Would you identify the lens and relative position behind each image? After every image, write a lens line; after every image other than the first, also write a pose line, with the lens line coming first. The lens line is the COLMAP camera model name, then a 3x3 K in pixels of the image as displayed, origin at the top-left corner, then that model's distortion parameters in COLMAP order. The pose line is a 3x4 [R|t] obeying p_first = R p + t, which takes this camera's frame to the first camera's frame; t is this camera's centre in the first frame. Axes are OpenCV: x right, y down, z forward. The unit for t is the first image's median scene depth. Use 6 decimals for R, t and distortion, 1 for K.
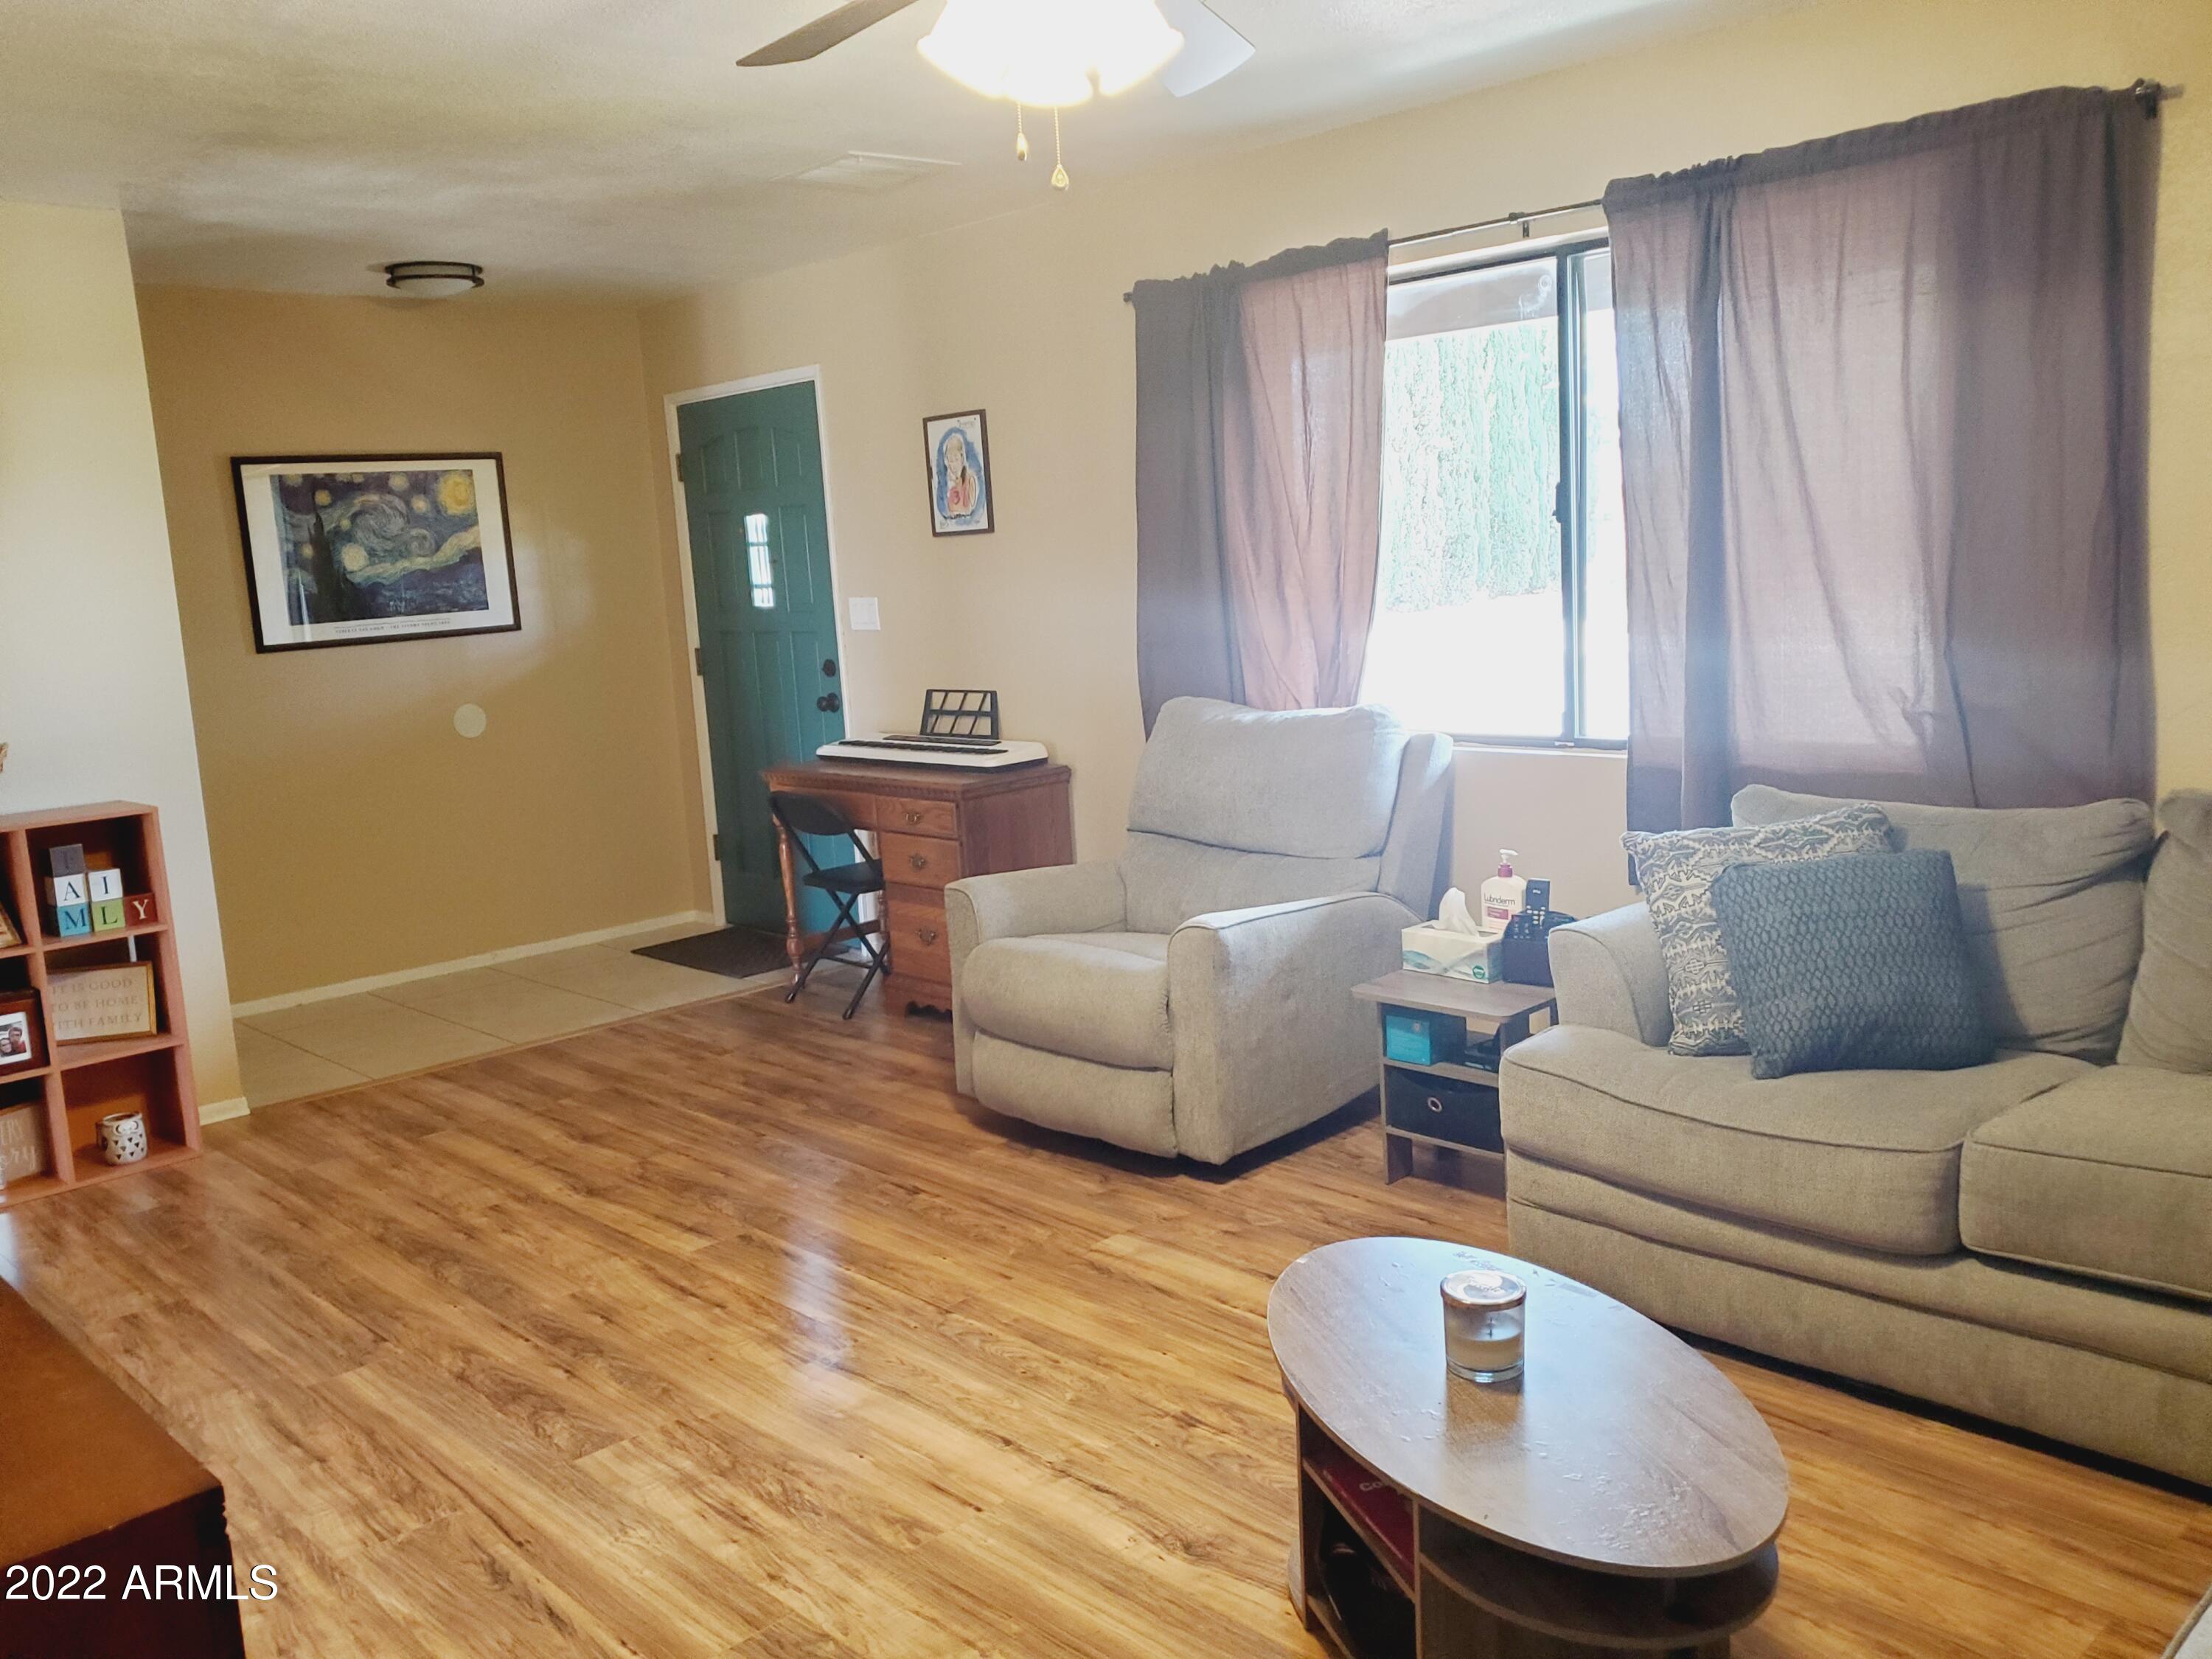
lens RADIAL K [[1719.5, 0, 1104.3], [0, 1719.5, 825.0], [0, 0, 1]] dist [0.010130, -0.009171]
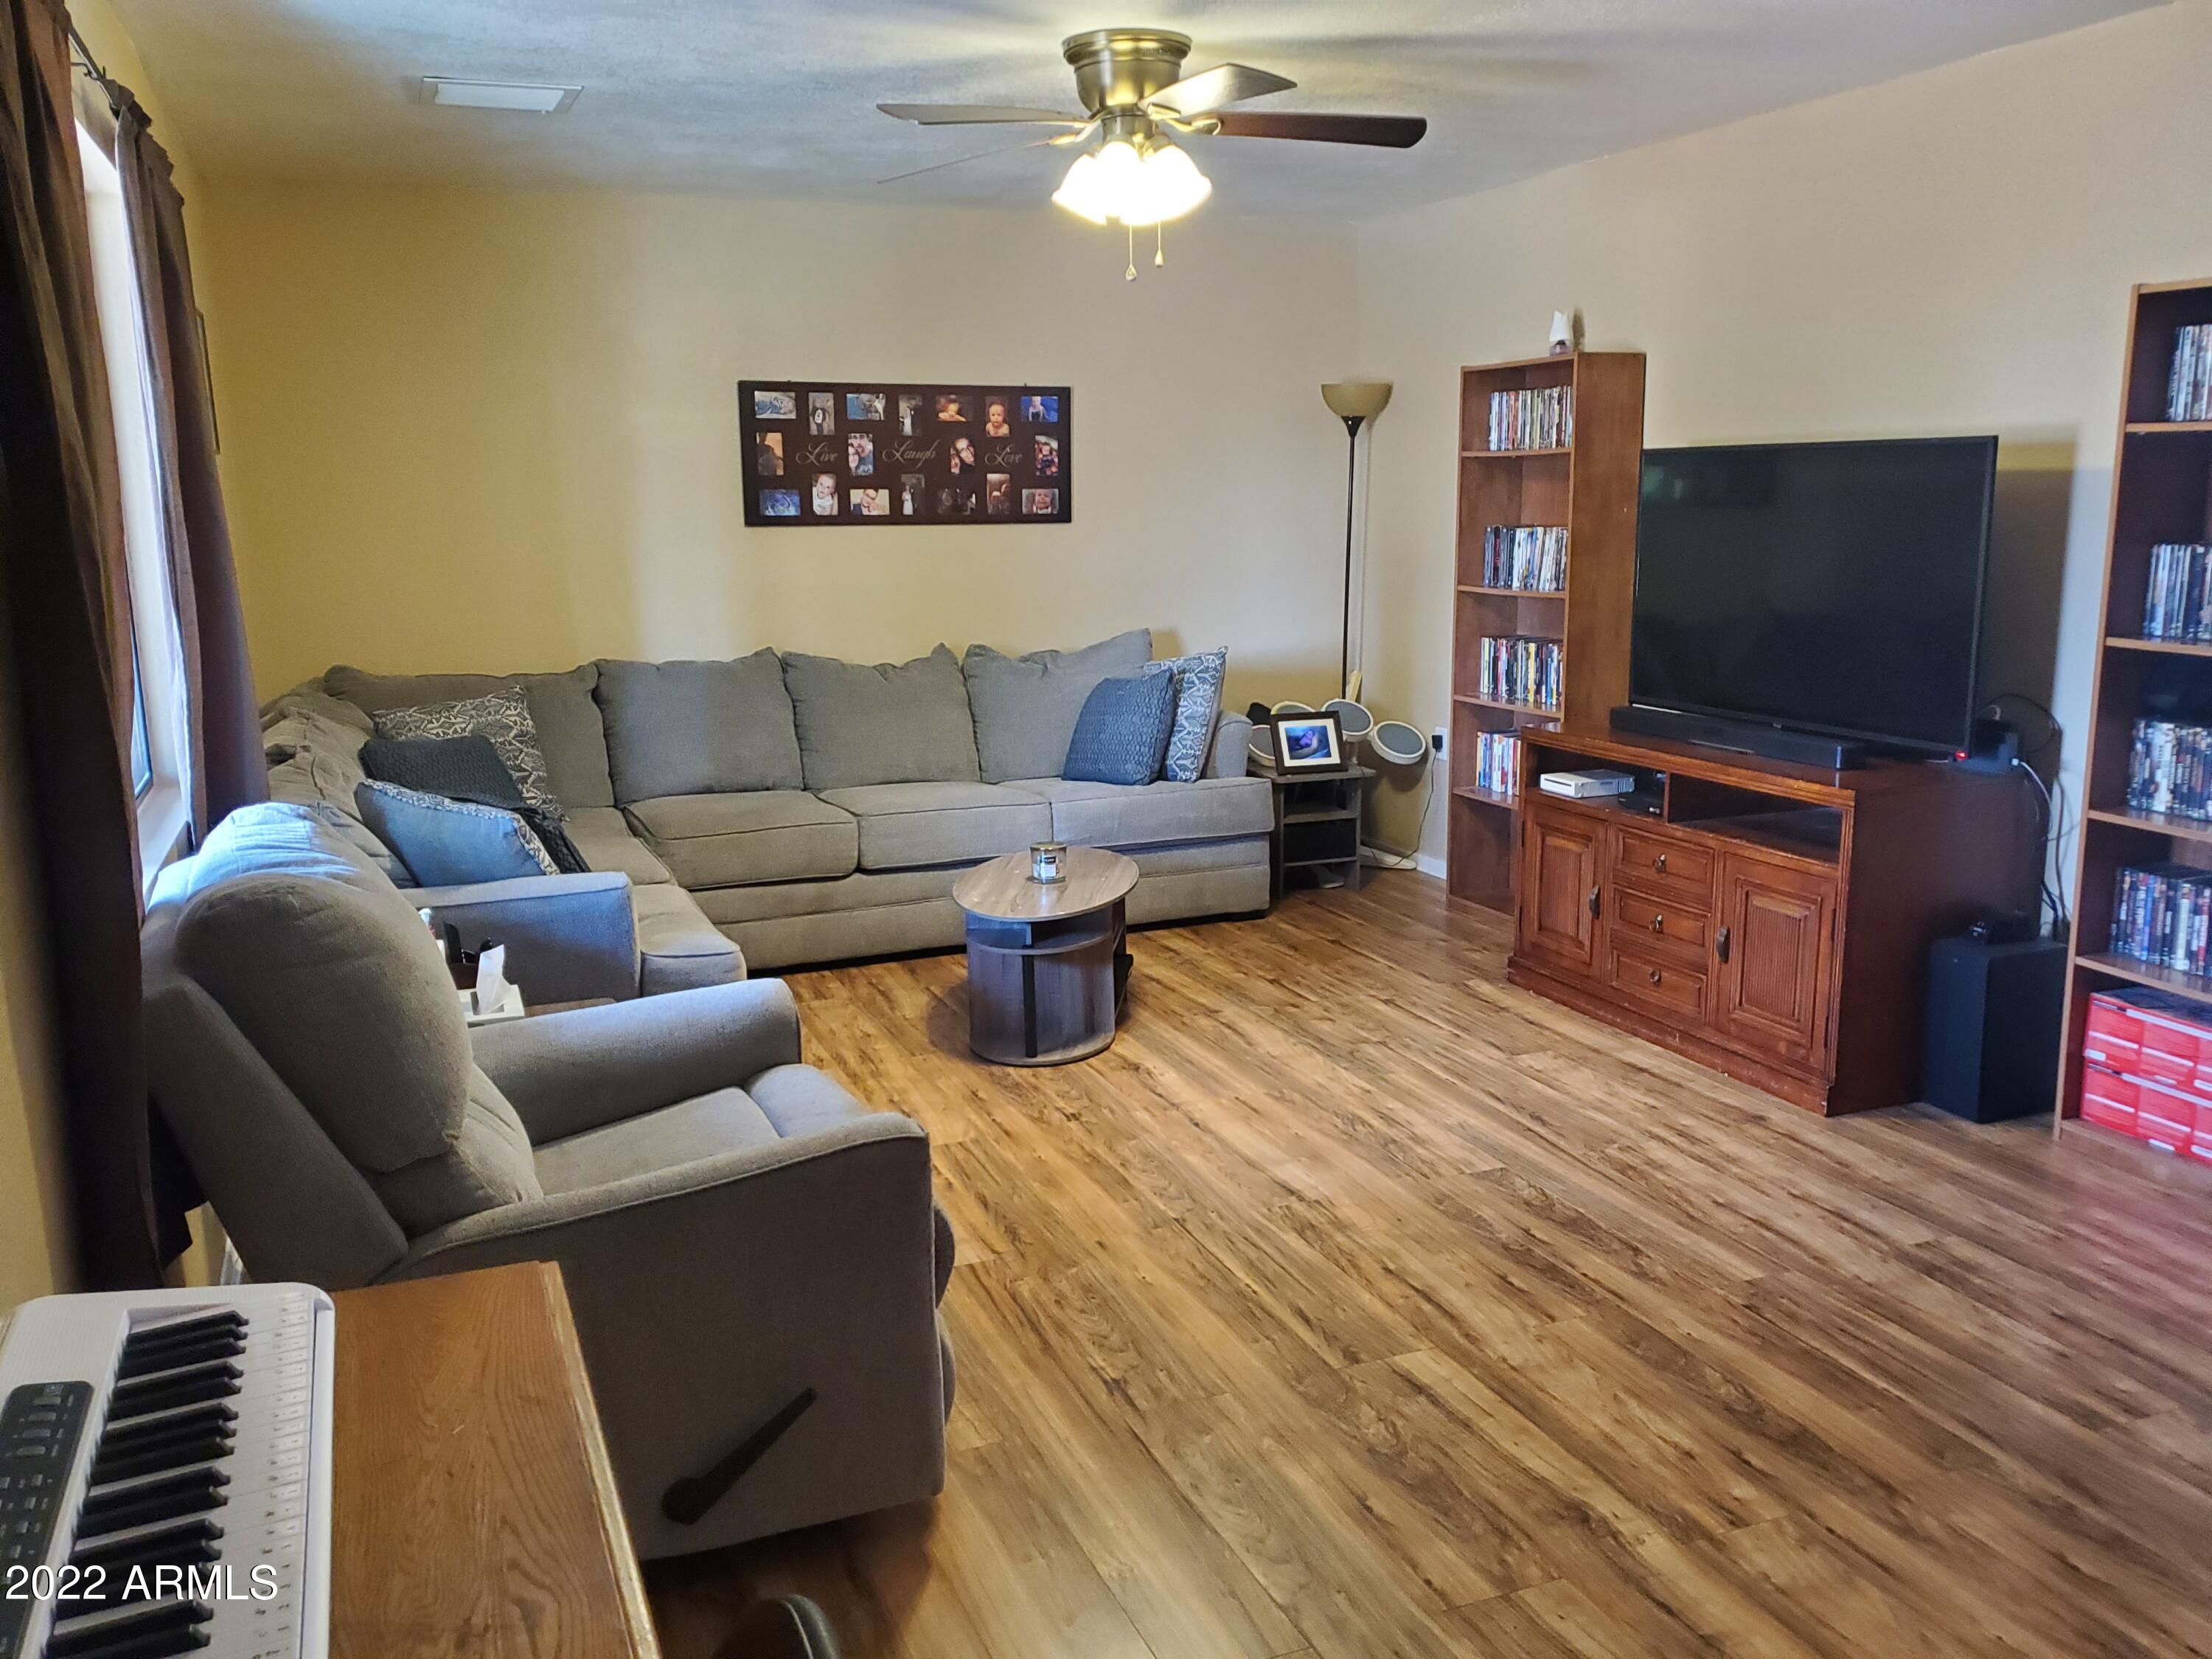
lens RADIAL K [[1719.5, 0, 1108.0], [0, 1719.5, 824.3], [0, 0, 1]] dist [0.010130, -0.009171]
pose [[-0.916375, -0.000809, 0.400320, -0.481265], [0.141323, 0.934959, 0.325392, -0.298798], [-0.374547, 0.354755, -0.856658, 1.859159]]
